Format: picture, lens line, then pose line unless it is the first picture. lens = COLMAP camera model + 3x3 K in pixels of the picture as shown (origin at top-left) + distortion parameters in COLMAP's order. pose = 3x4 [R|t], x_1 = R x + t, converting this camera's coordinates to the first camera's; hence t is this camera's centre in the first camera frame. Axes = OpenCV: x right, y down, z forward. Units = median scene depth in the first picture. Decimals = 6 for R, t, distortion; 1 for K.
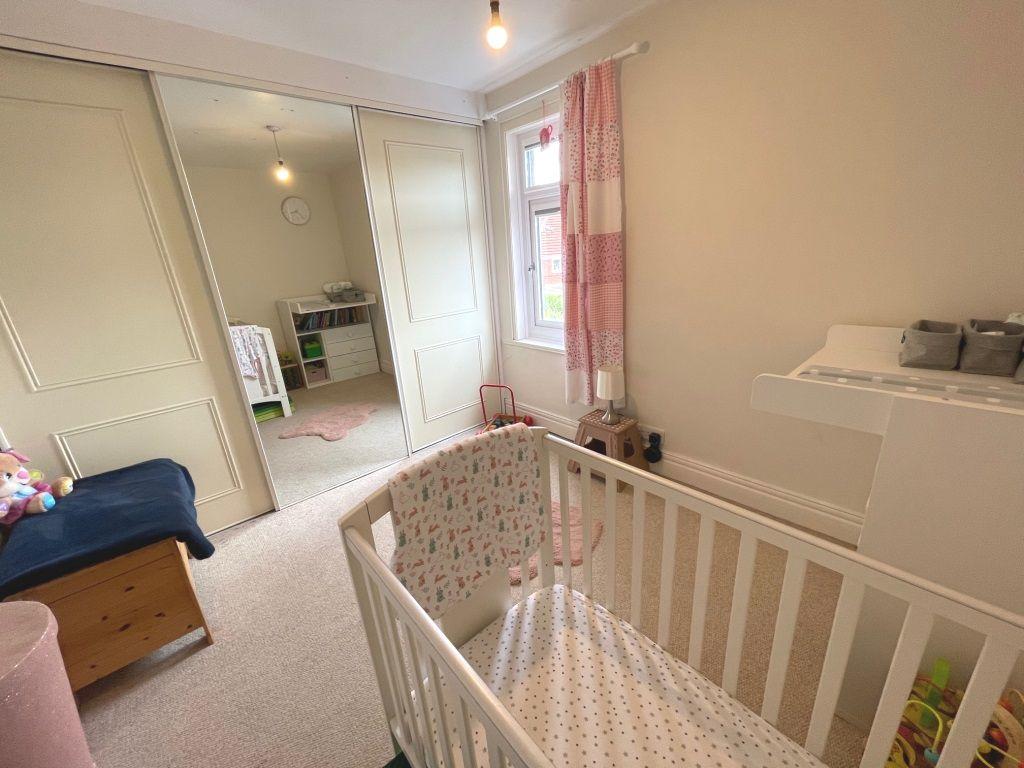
lens RADIAL K [[413.1, 0, 512.2], [0, 413.1, 382.5], [0, 0, 1]] dist [-0.000251, -0.001394]
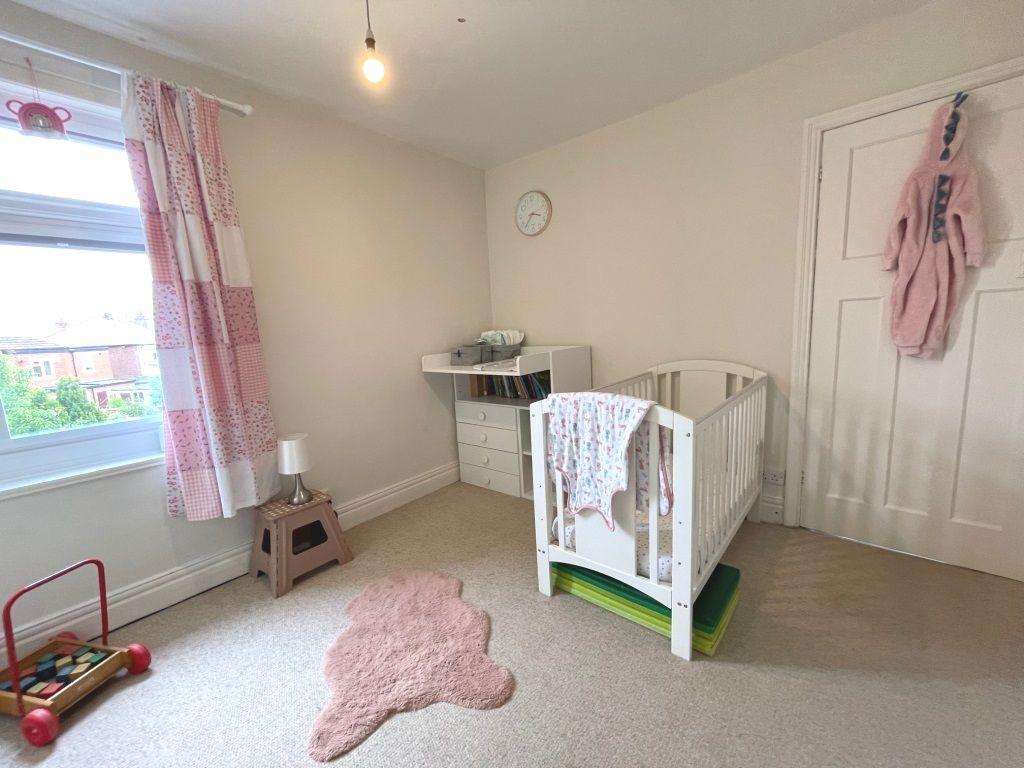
lens RADIAL K [[413.1, 0, 512.2], [0, 413.1, 390.5], [0, 0, 1]] dist [-0.000251, -0.001394]
pose [[-0.153897, -0.087519, 0.984203, -0.682781], [0.363506, 0.921200, 0.138757, -0.076354], [-0.918792, 0.379118, -0.109957, 0.635128]]
